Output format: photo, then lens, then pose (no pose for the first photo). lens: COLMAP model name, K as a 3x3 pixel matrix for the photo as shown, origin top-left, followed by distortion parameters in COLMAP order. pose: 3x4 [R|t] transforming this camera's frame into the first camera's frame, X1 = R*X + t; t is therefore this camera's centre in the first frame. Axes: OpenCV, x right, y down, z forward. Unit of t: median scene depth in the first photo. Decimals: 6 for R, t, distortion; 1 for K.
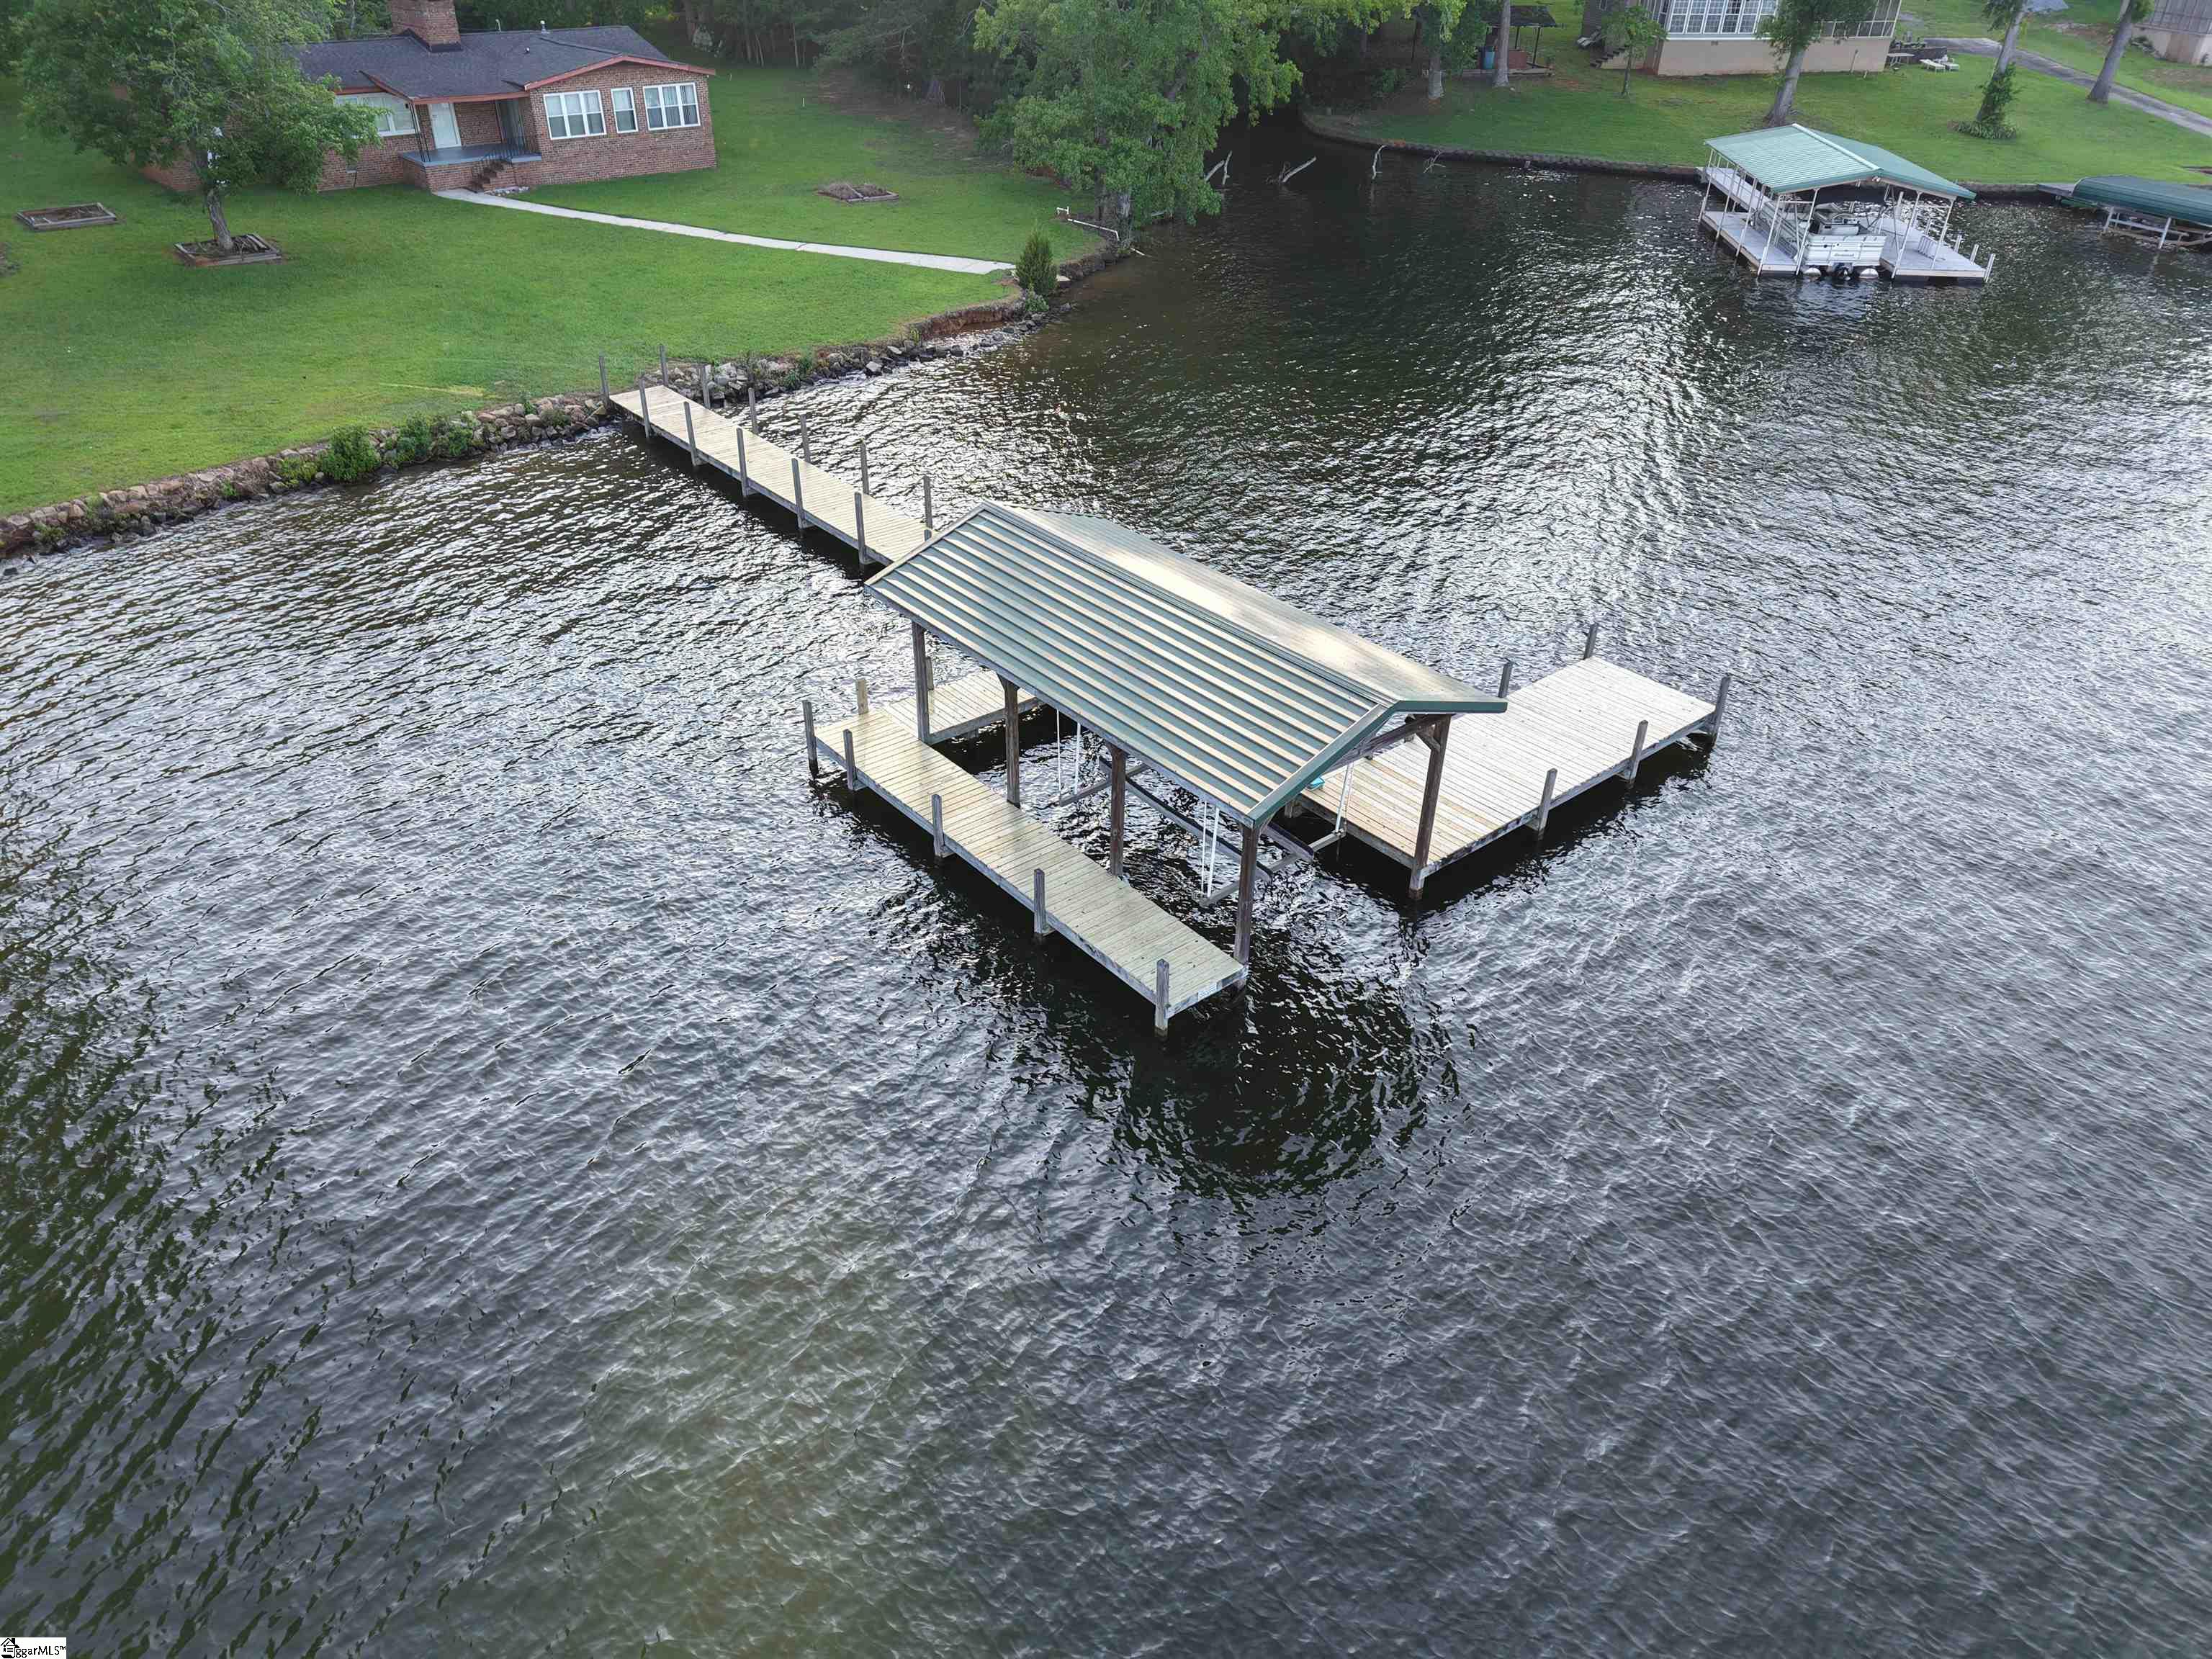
lens RADIAL K [[1506.7, 0, 1106.0], [0, 1506.7, 829.5], [0, 0, 1]] dist [0.000711, 0.000041]
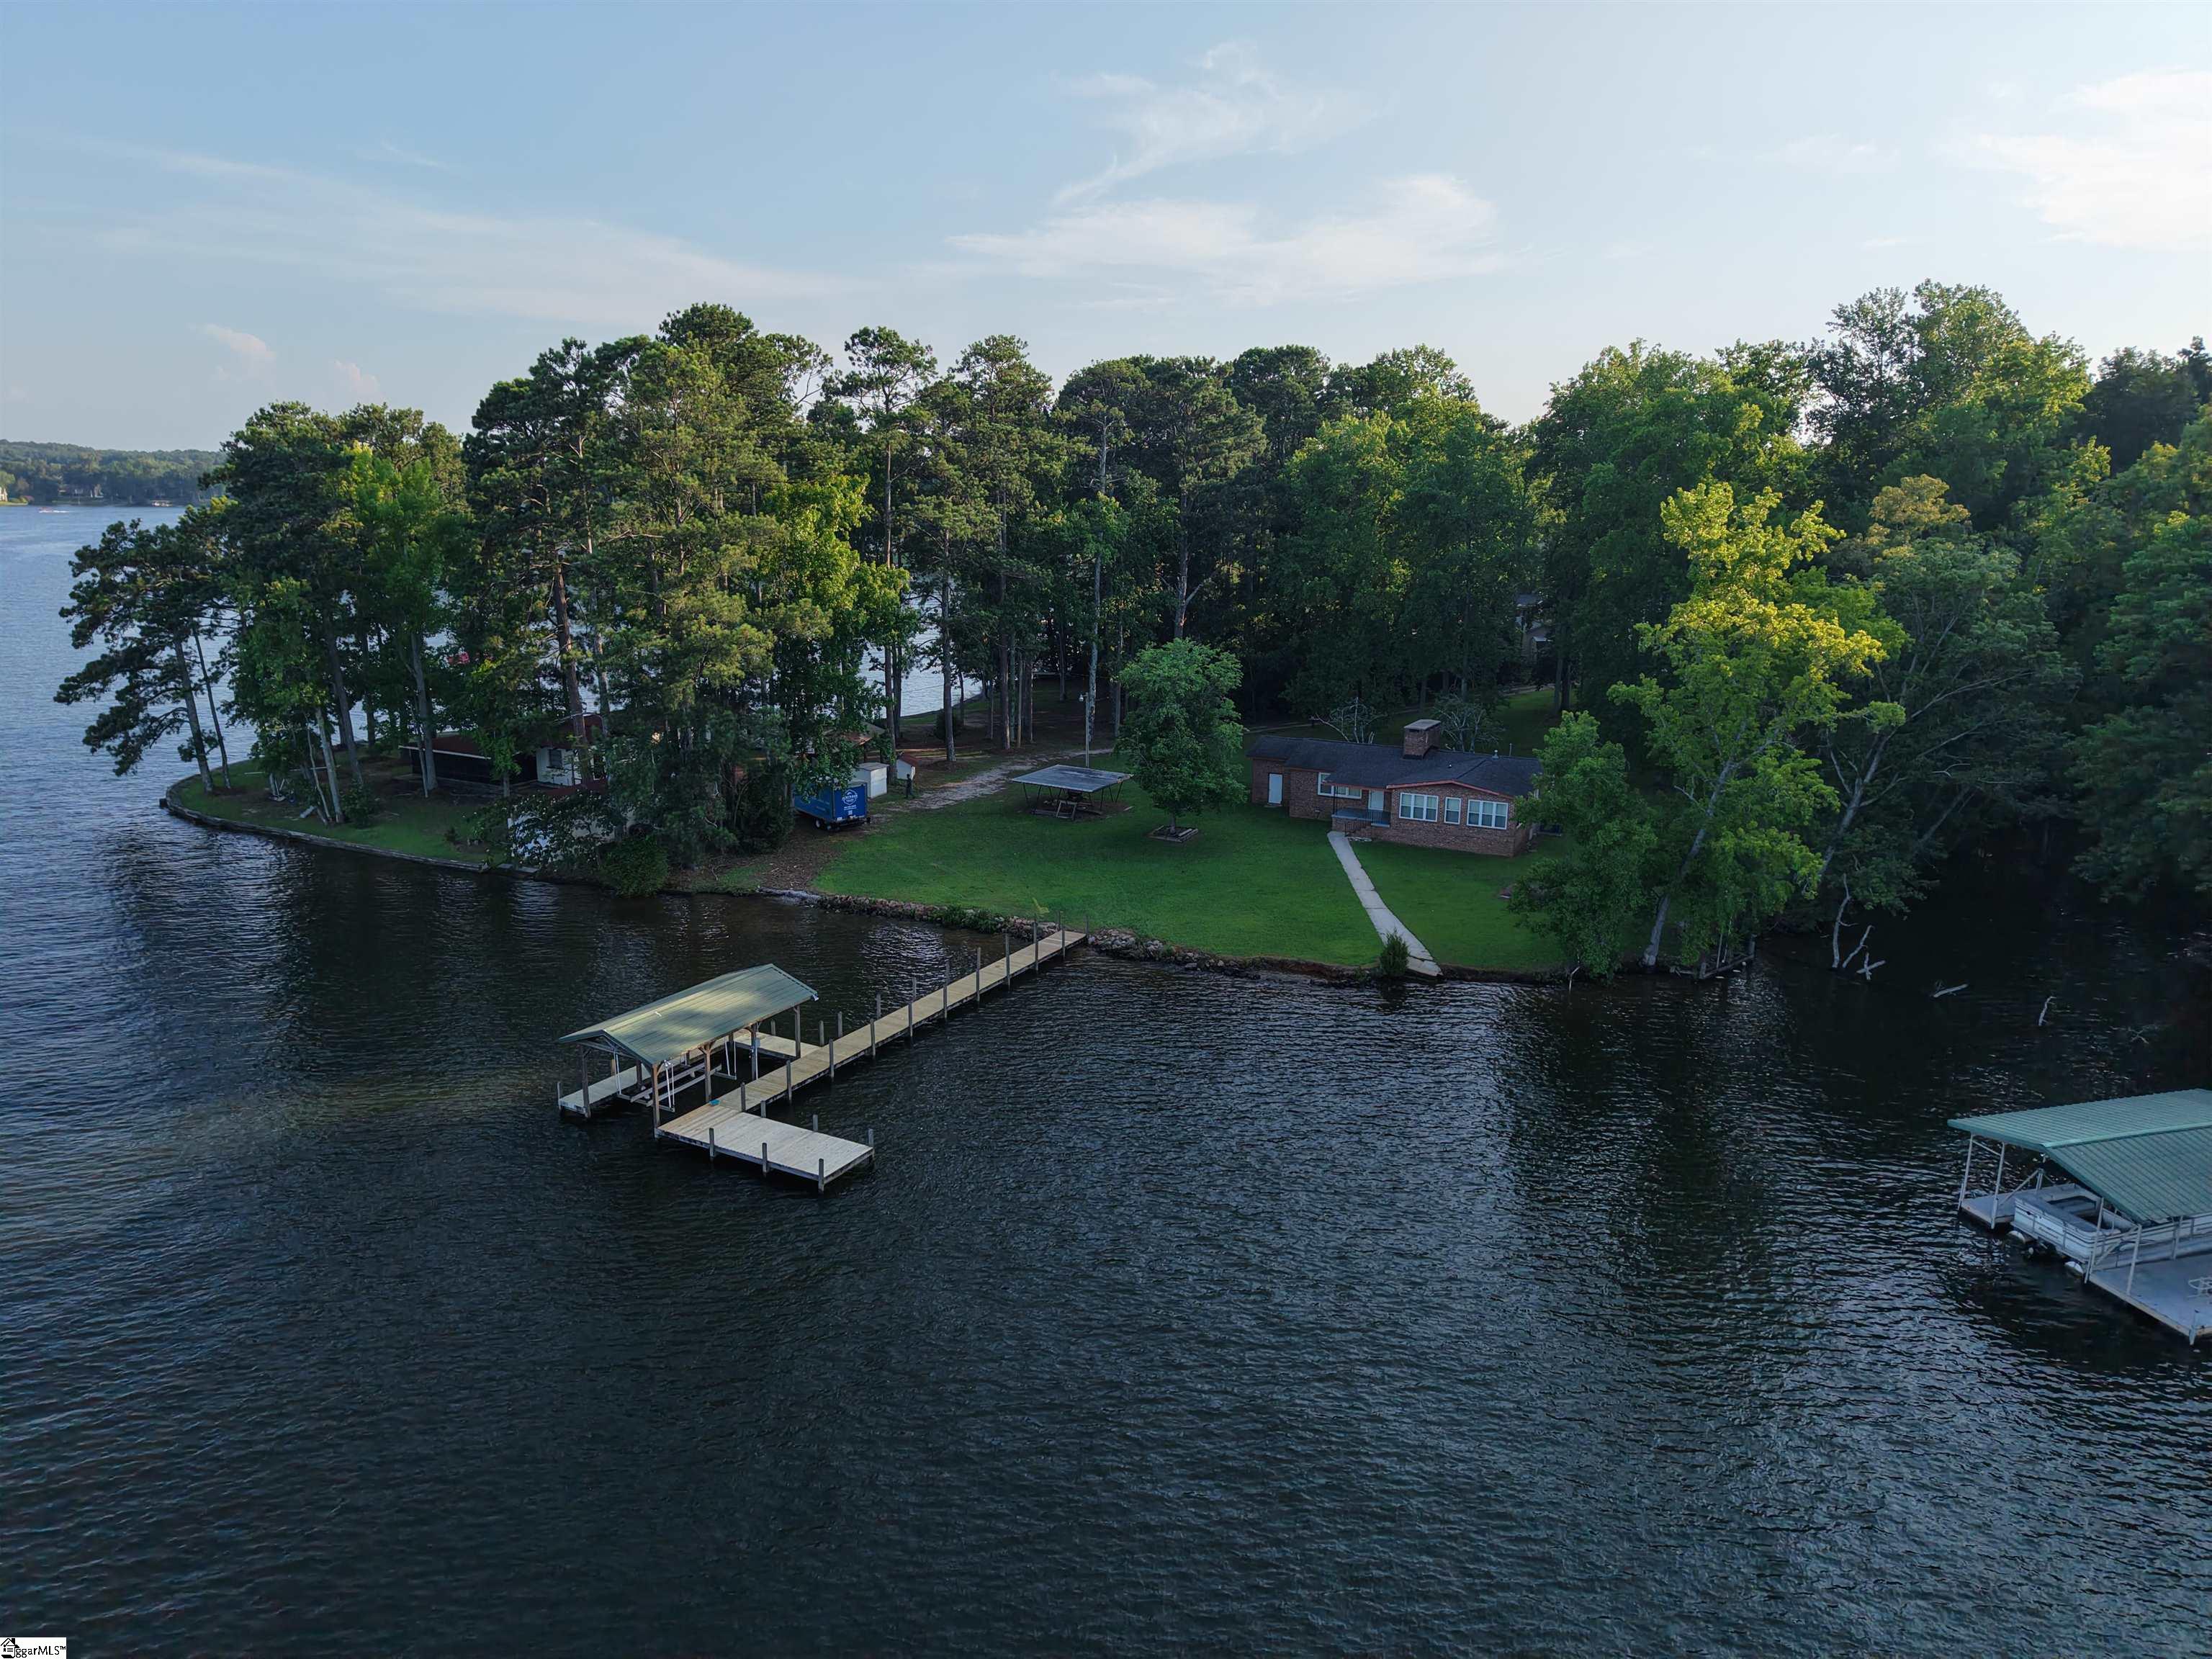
lens RADIAL K [[1504.6, 0, 1106.0], [0, 1504.6, 829.5], [0, 0, 1]] dist [0.034965, -0.004001]
pose [[0.314588, 0.197856, -0.928379, 1.011830], [-0.511125, 0.859449, 0.009967, -0.300981], [0.799866, 0.471382, 0.371502, 0.161478]]
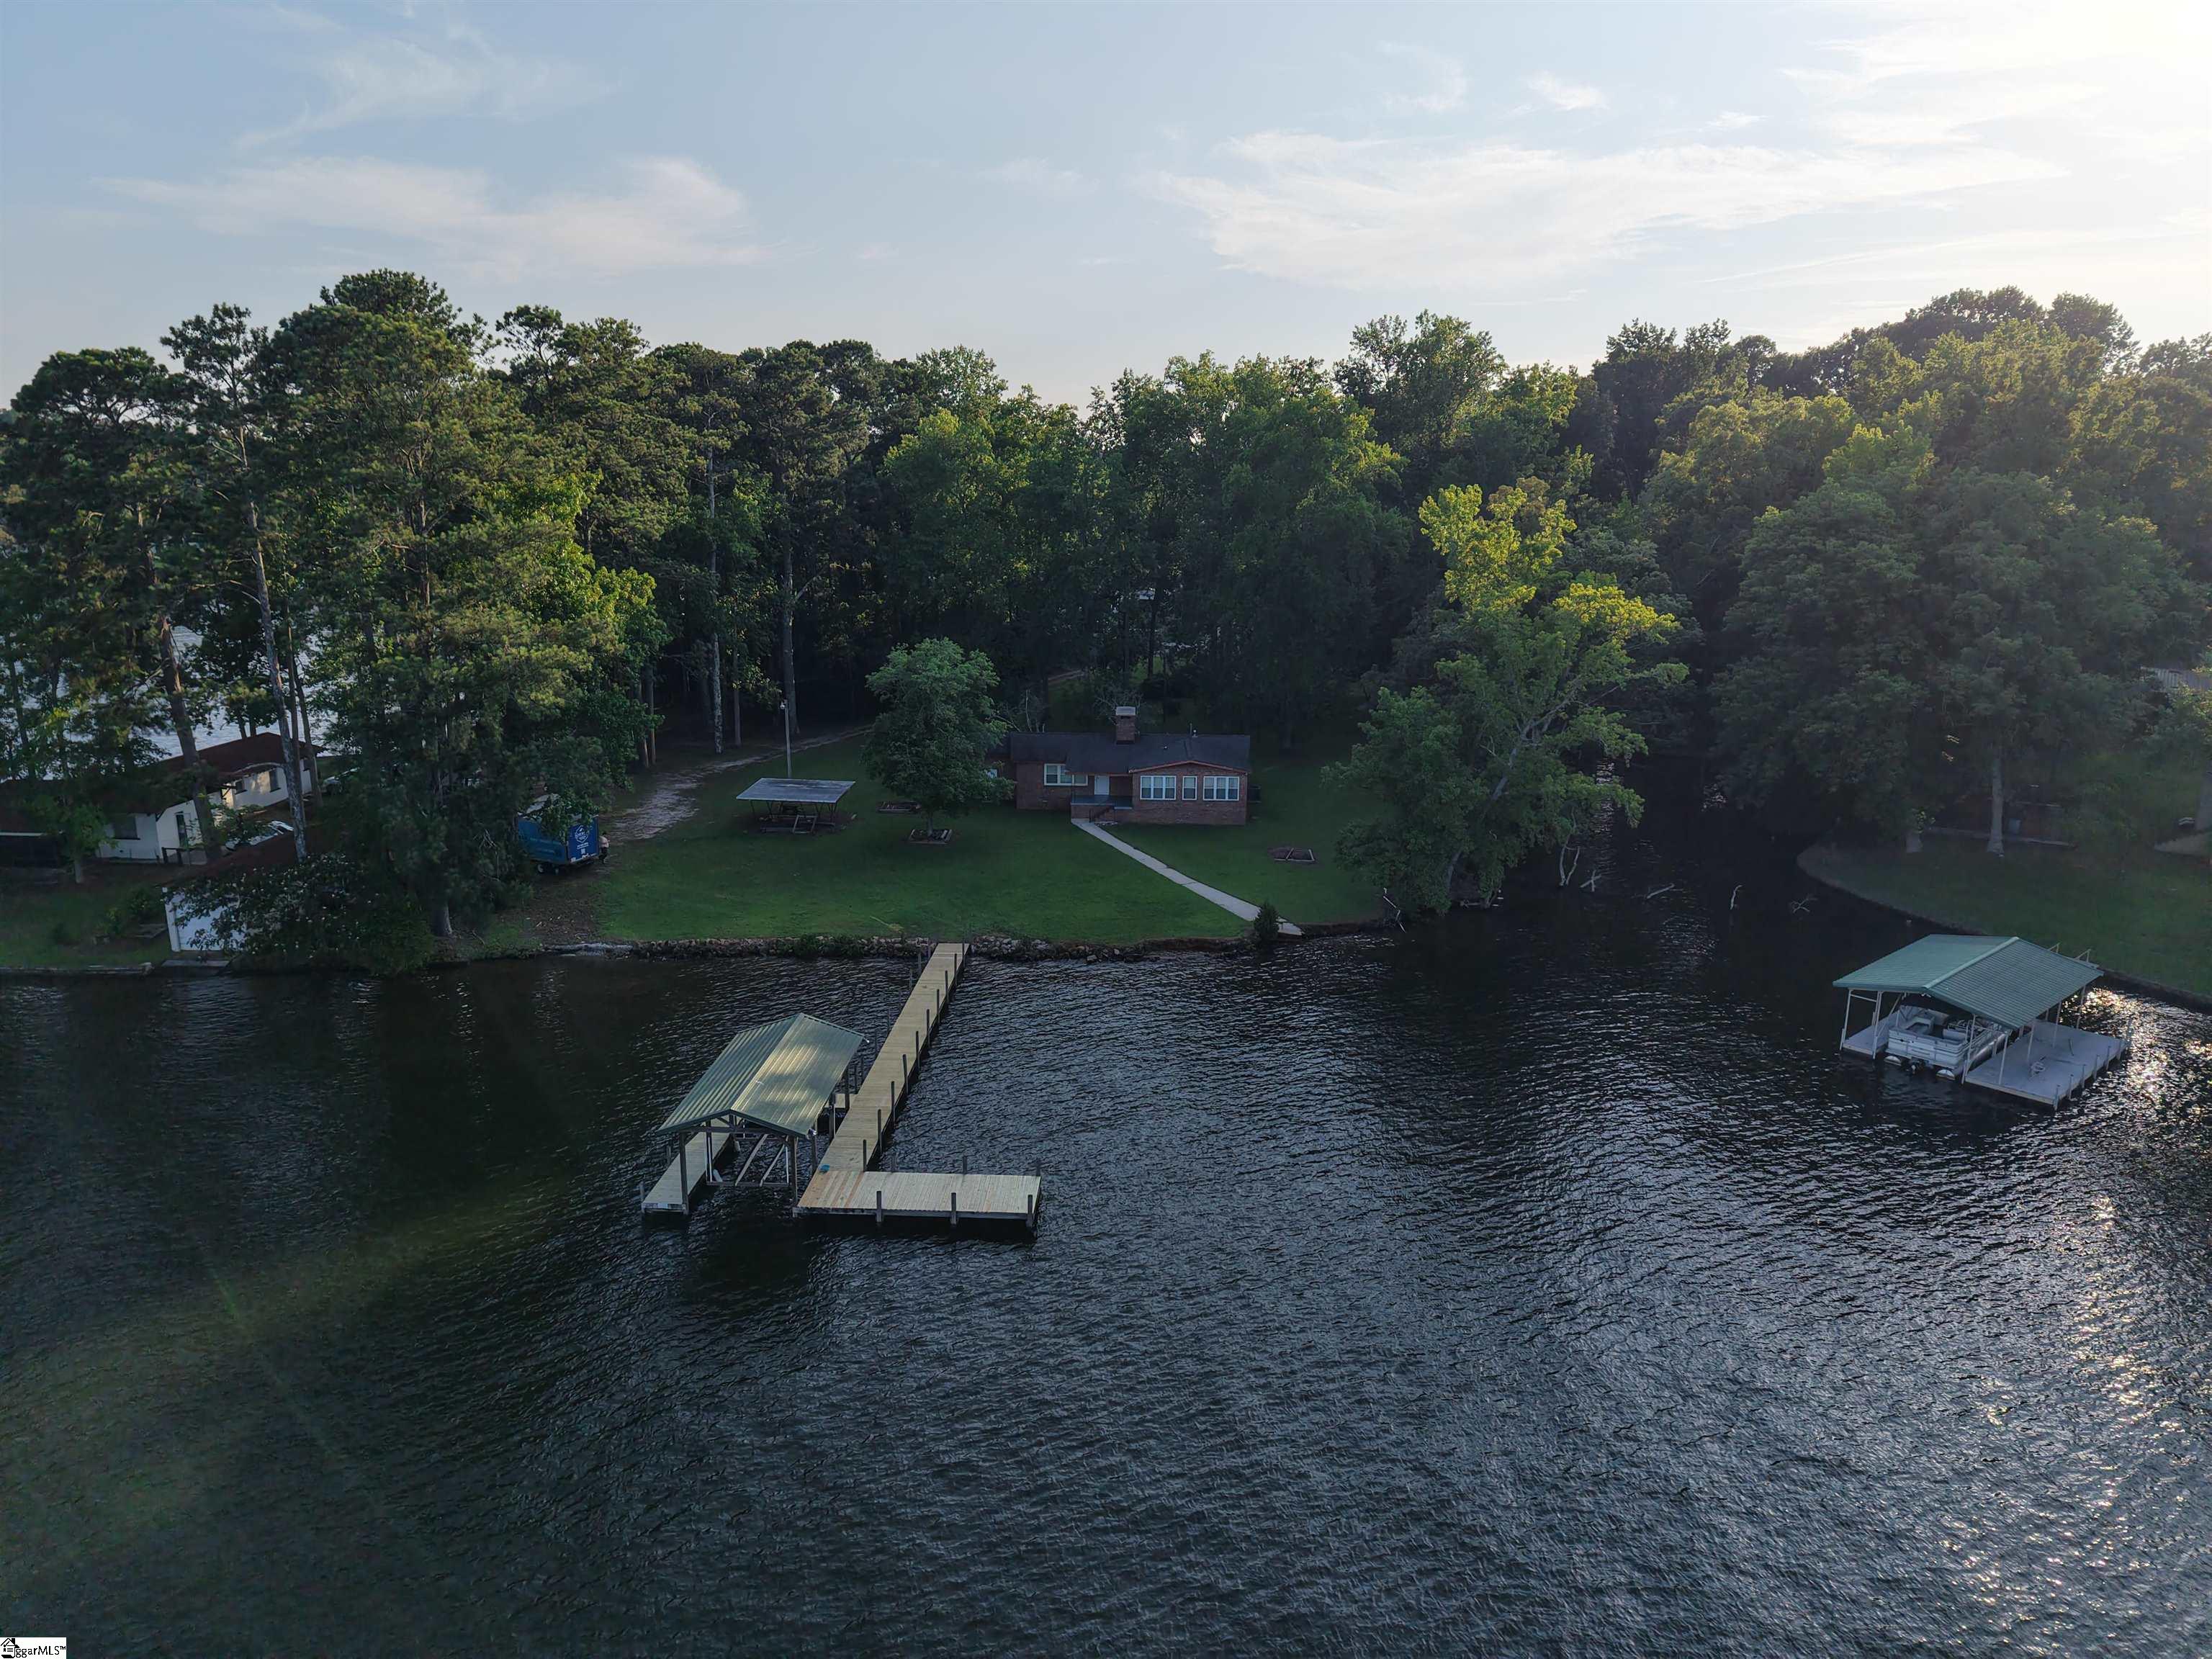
lens RADIAL K [[1524.5, 0, 1106.0], [0, 1524.5, 829.5], [0, 0, 1]] dist [0.011756, -0.000977]
pose [[0.706495, 0.146296, -0.692433, 0.779895], [-0.375117, 0.907068, -0.191091, -0.087605], [0.600127, 0.394748, 0.695717, -0.190328]]
